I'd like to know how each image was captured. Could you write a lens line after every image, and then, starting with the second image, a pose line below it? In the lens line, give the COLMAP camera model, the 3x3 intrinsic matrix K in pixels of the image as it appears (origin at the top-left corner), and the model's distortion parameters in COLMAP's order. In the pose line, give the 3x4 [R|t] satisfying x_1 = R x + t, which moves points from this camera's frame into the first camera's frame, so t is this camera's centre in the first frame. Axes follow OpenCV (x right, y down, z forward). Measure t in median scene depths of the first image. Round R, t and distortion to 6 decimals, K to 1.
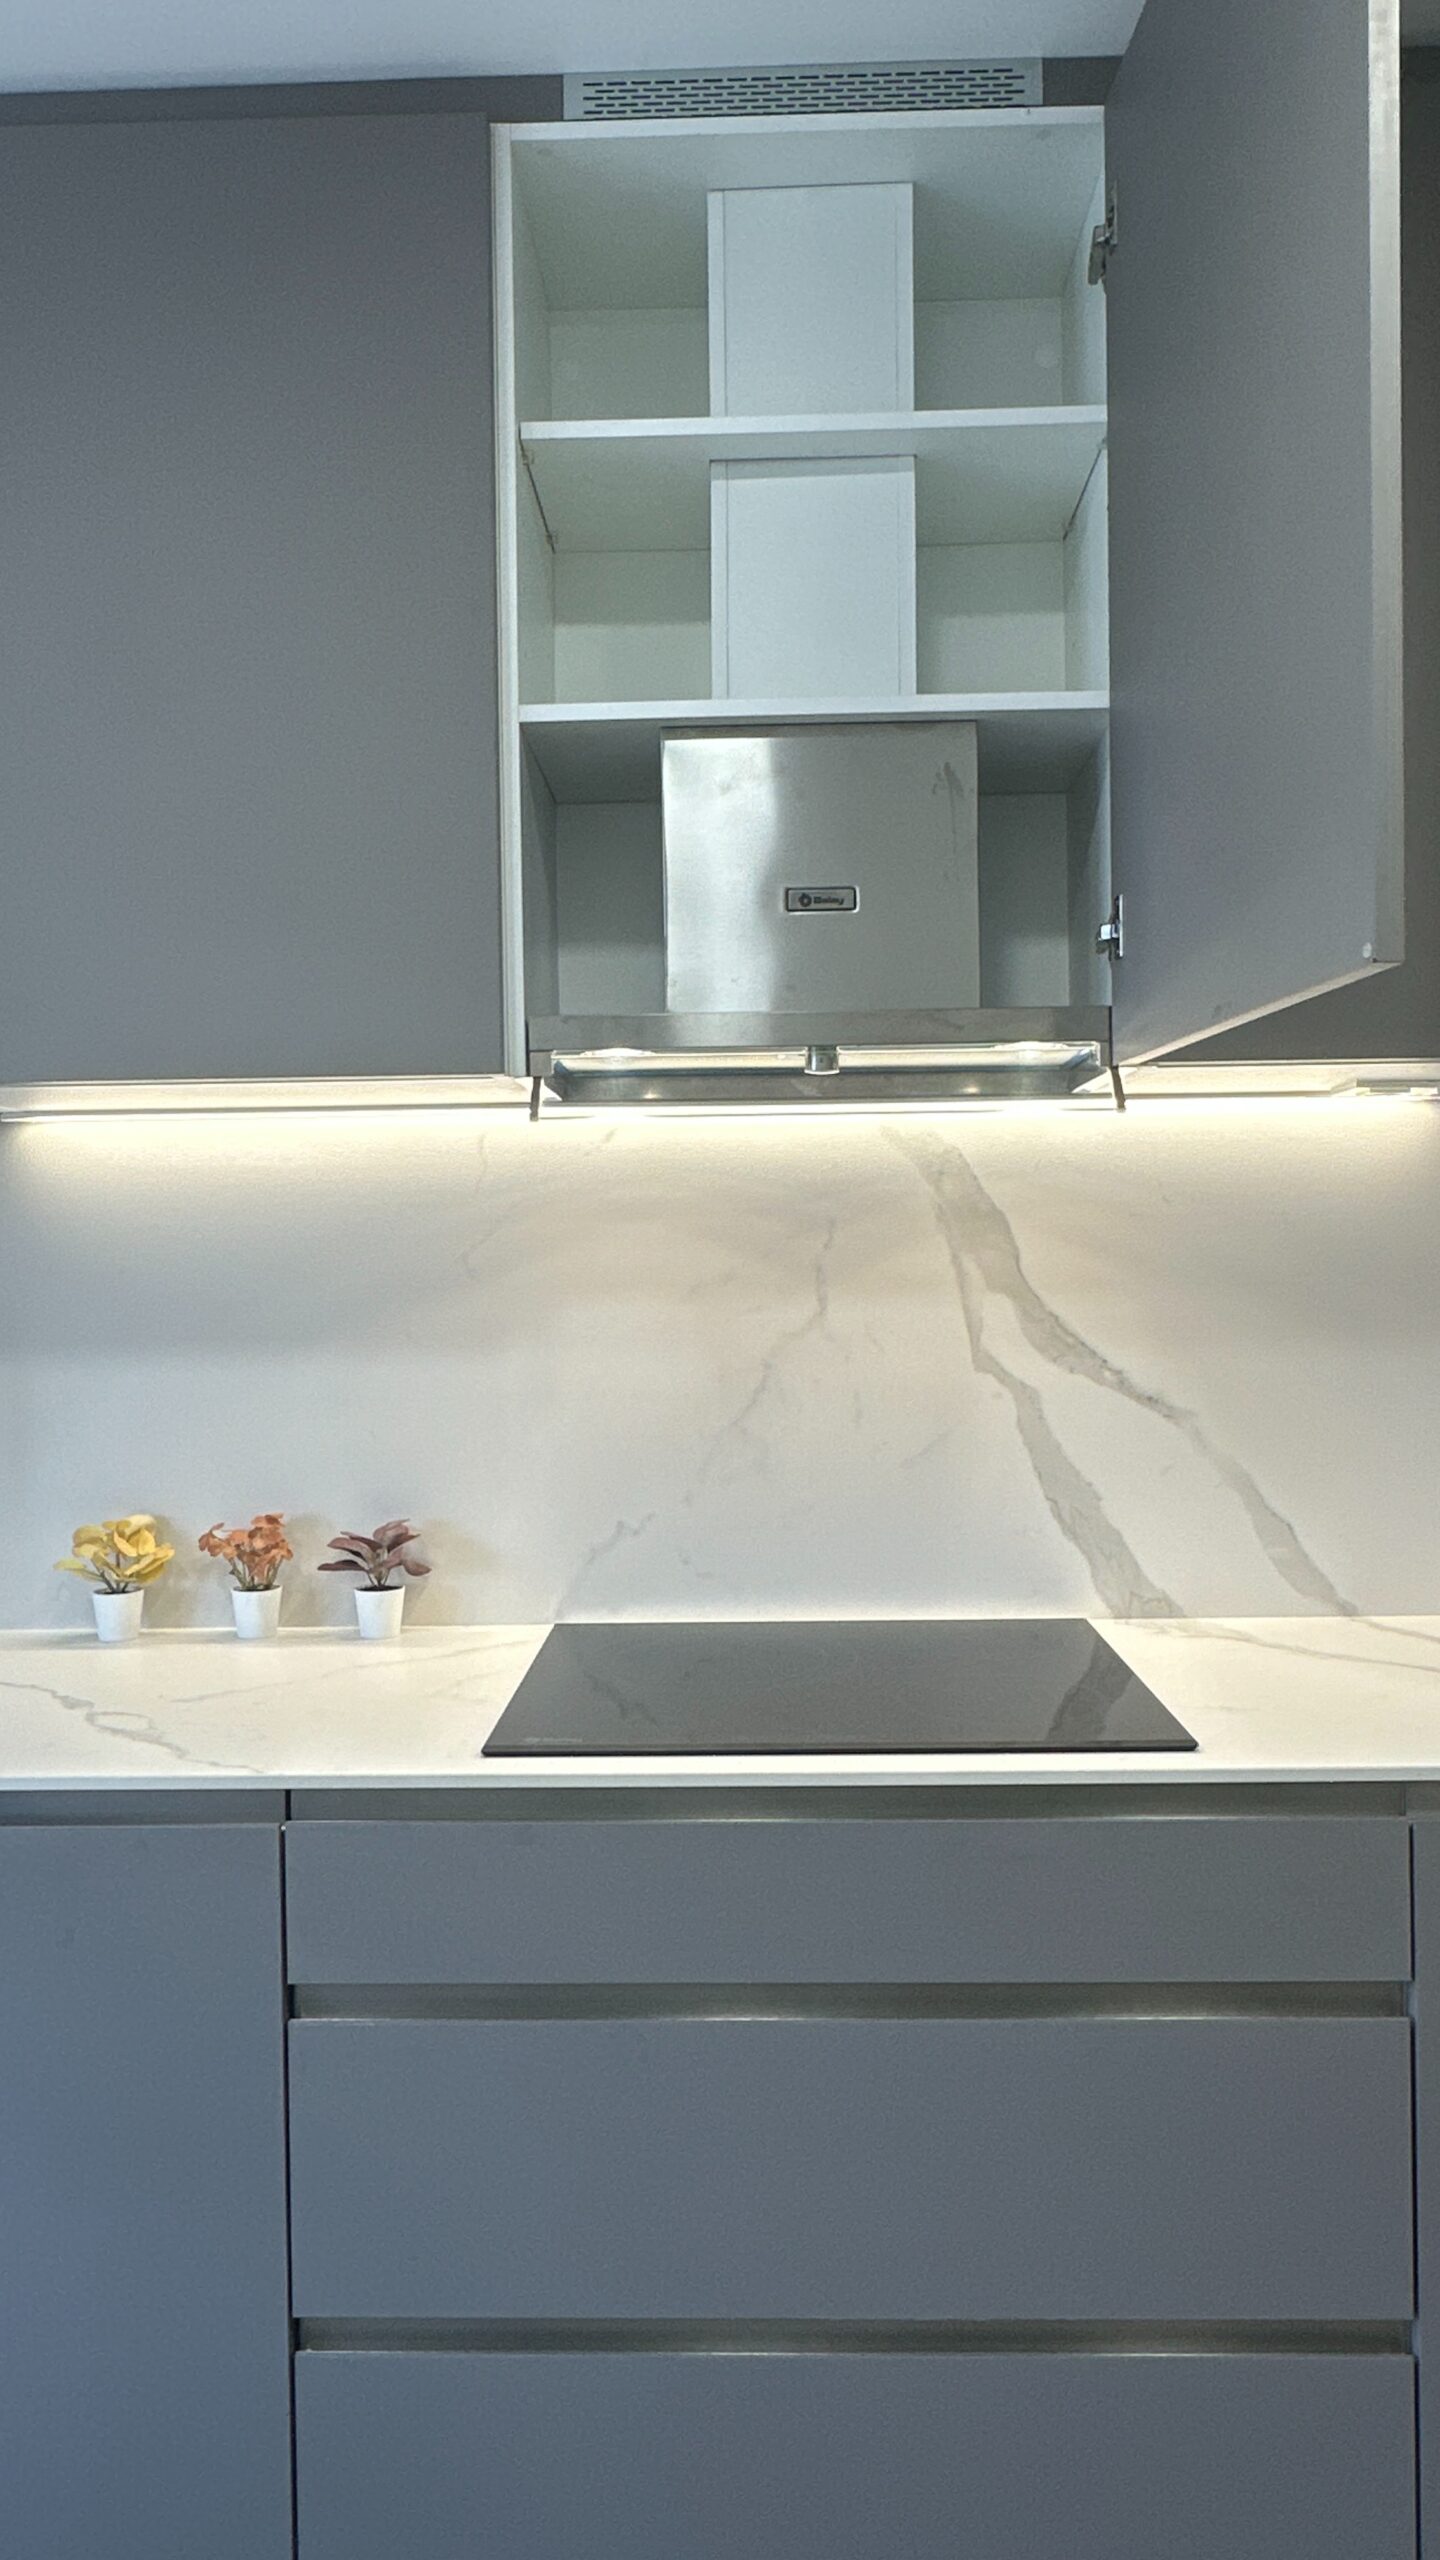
lens RADIAL K [[1804.0, 0, 720.0], [0, 1804.0, 1280.0], [0, 0, 1]] dist [0.003575, -0.008107]
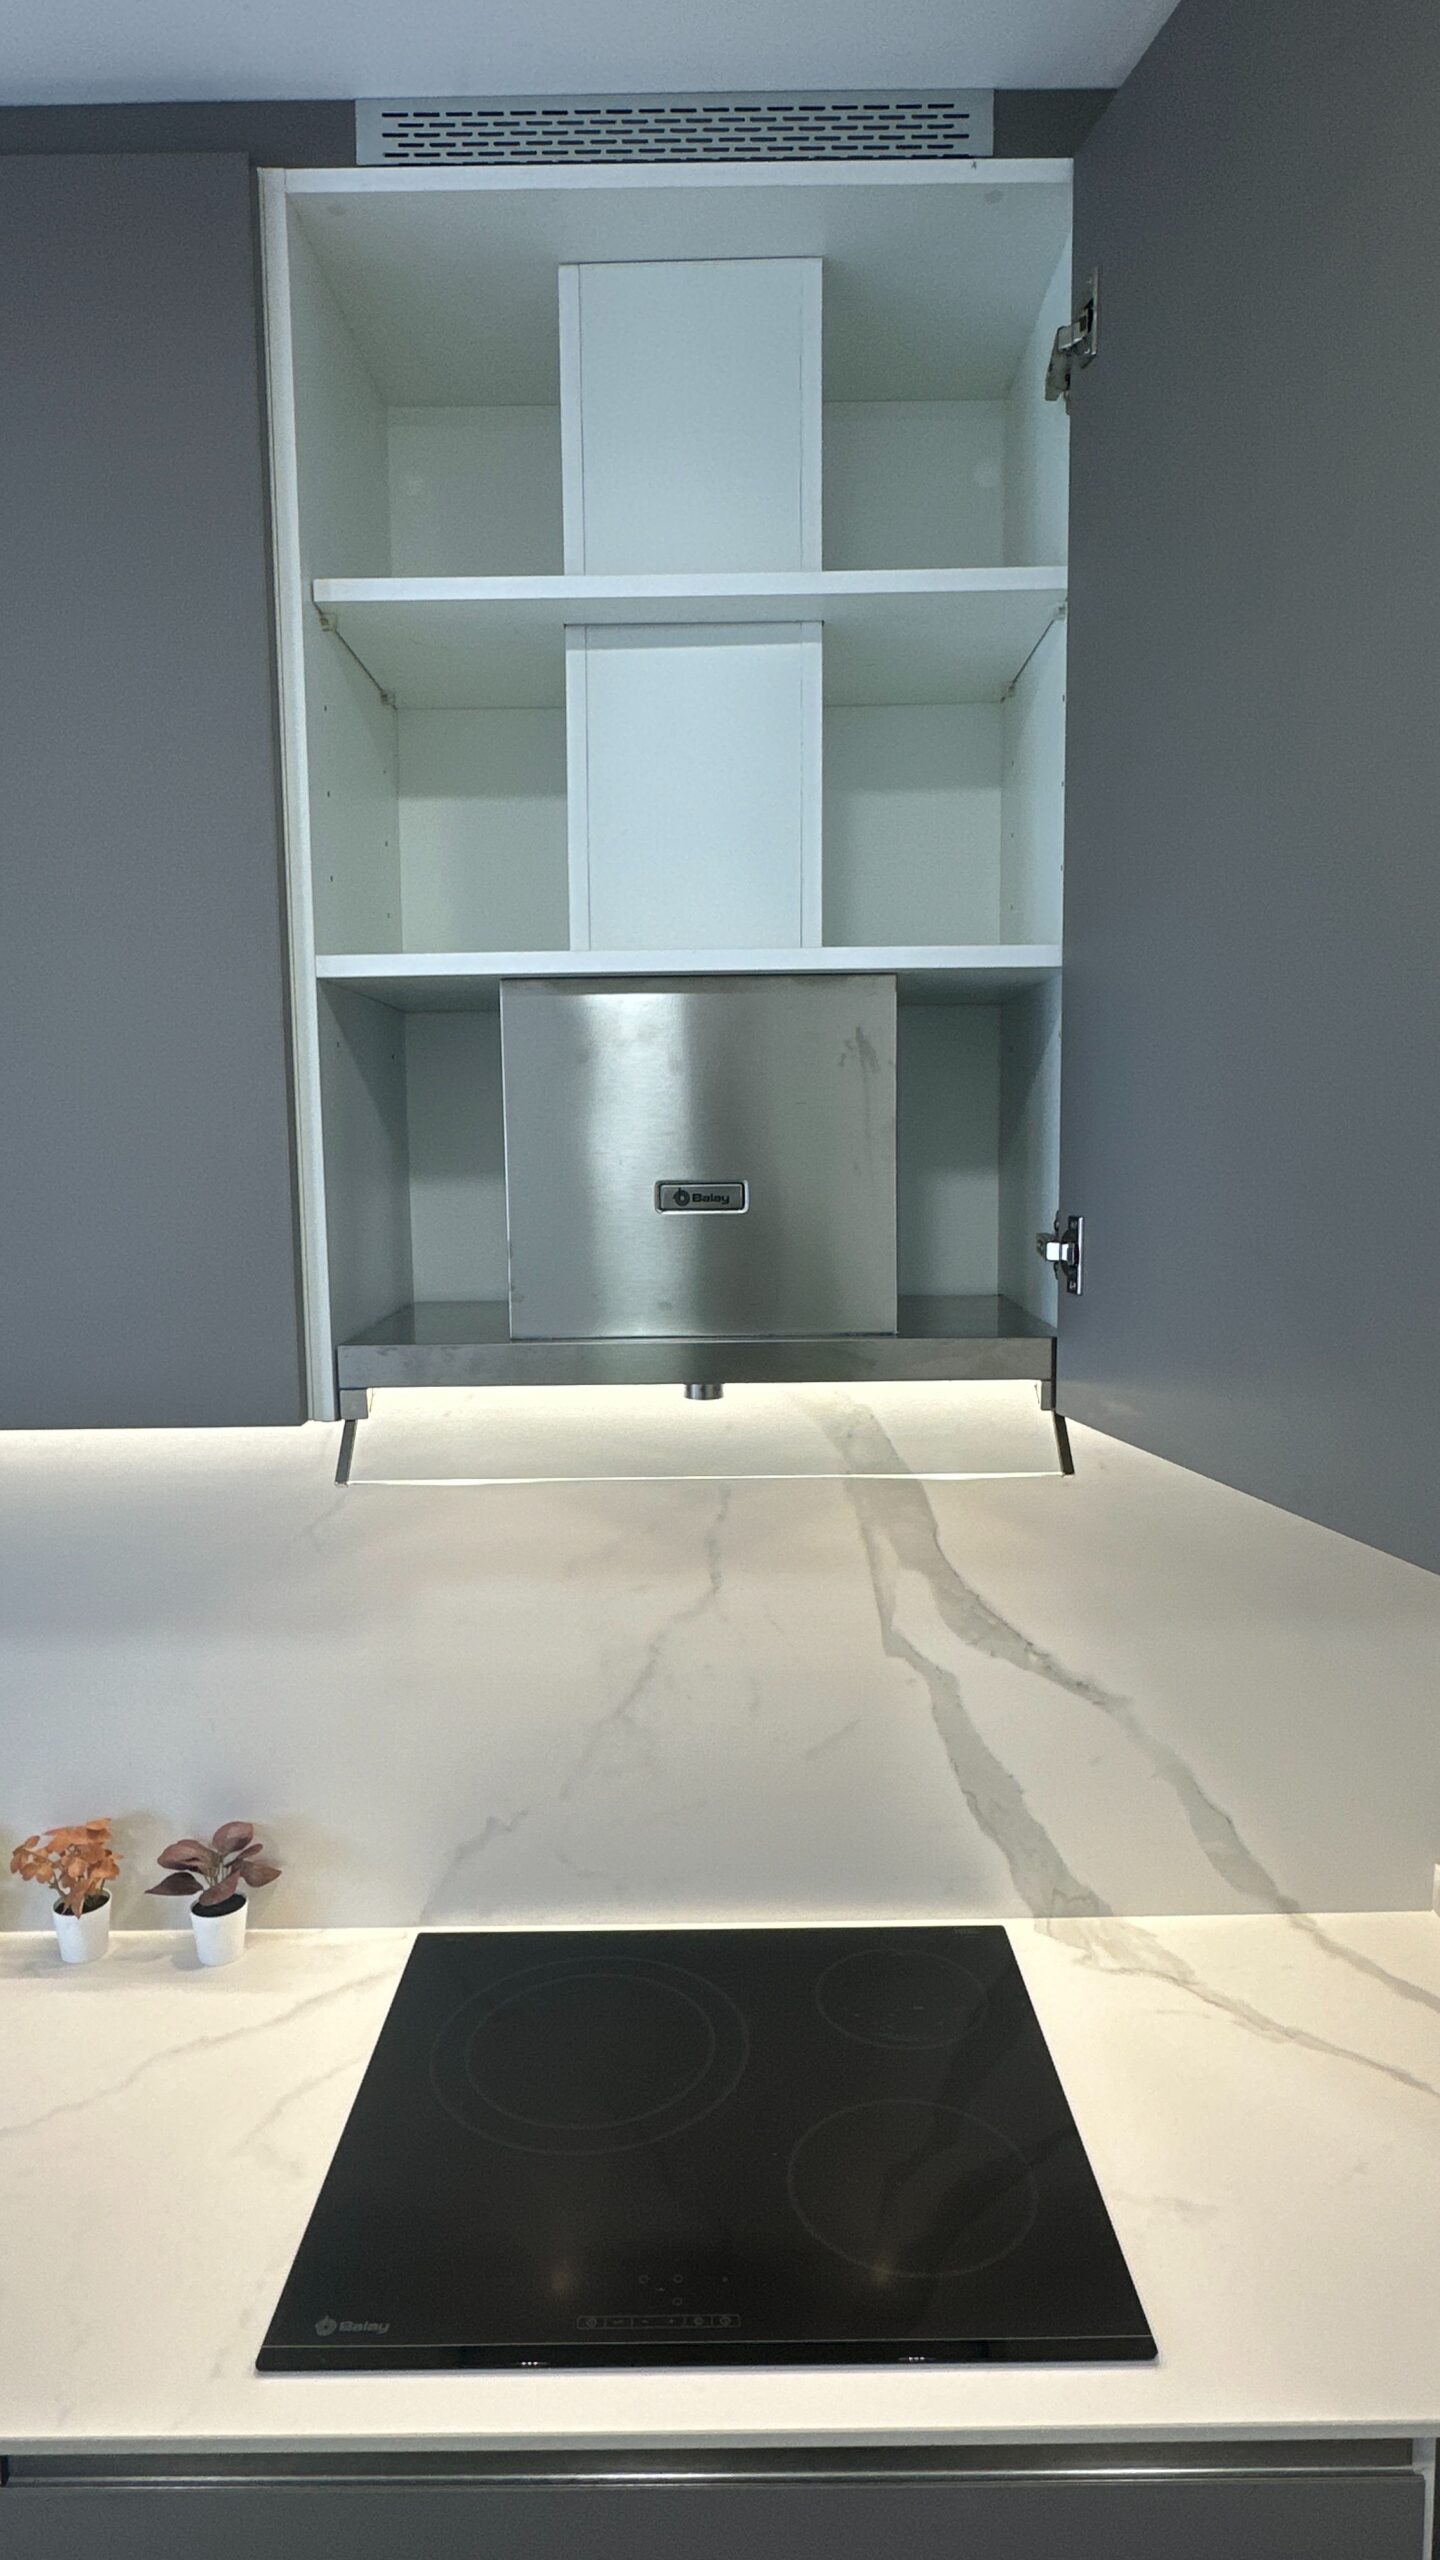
lens RADIAL K [[1464.6, 0, 720.0], [0, 1464.6, 1280.0], [0, 0, 1]] dist [-0.003612, 0.001838]
pose [[0.999642, -0.001710, 0.026715, 0.040856], [-0.000676, 0.996027, 0.089051, -0.203342], [-0.026761, -0.089037, 0.995669, 0.301677]]
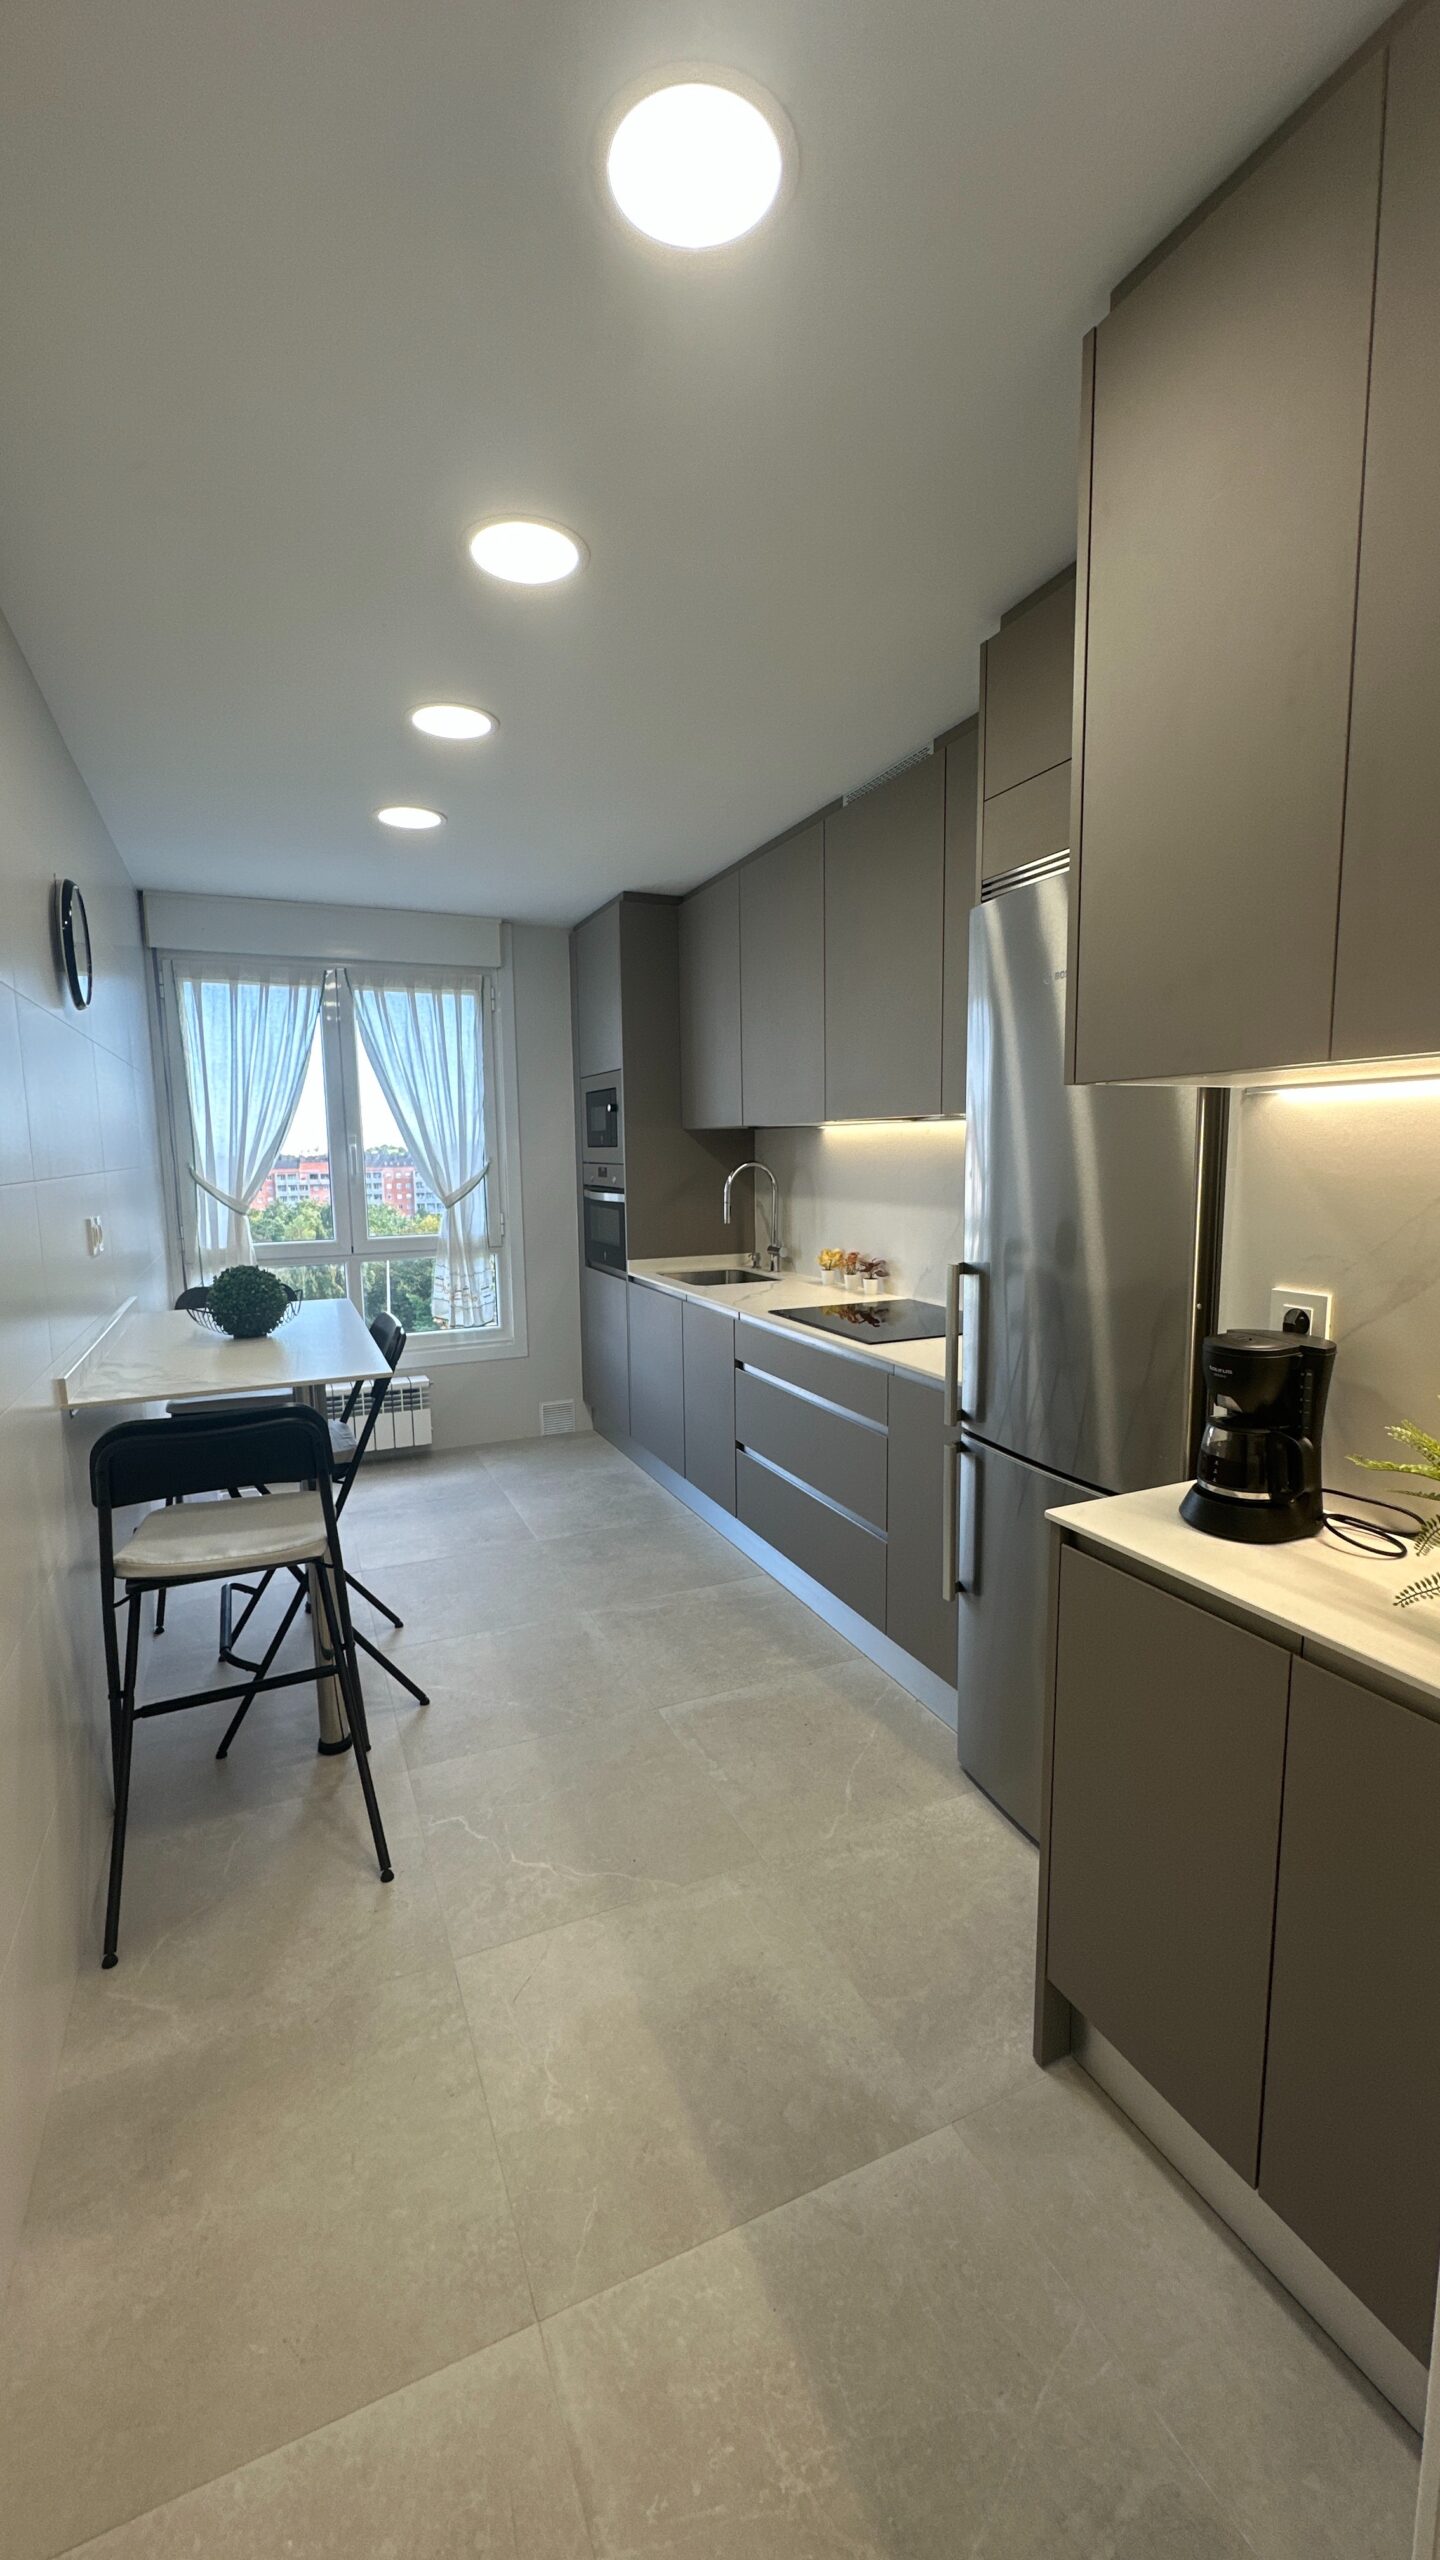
lens RADIAL K [[1020.8, 0, 720.0], [0, 1020.8, 1280.0], [0, 0, 1]] dist [-0.003221, 0.000321]
pose [[0.430254, 0.125608, -0.893926, 1.302345], [0.004186, 0.989984, 0.141120, -0.078275], [0.902698, -0.064460, 0.425418, 0.009515]]
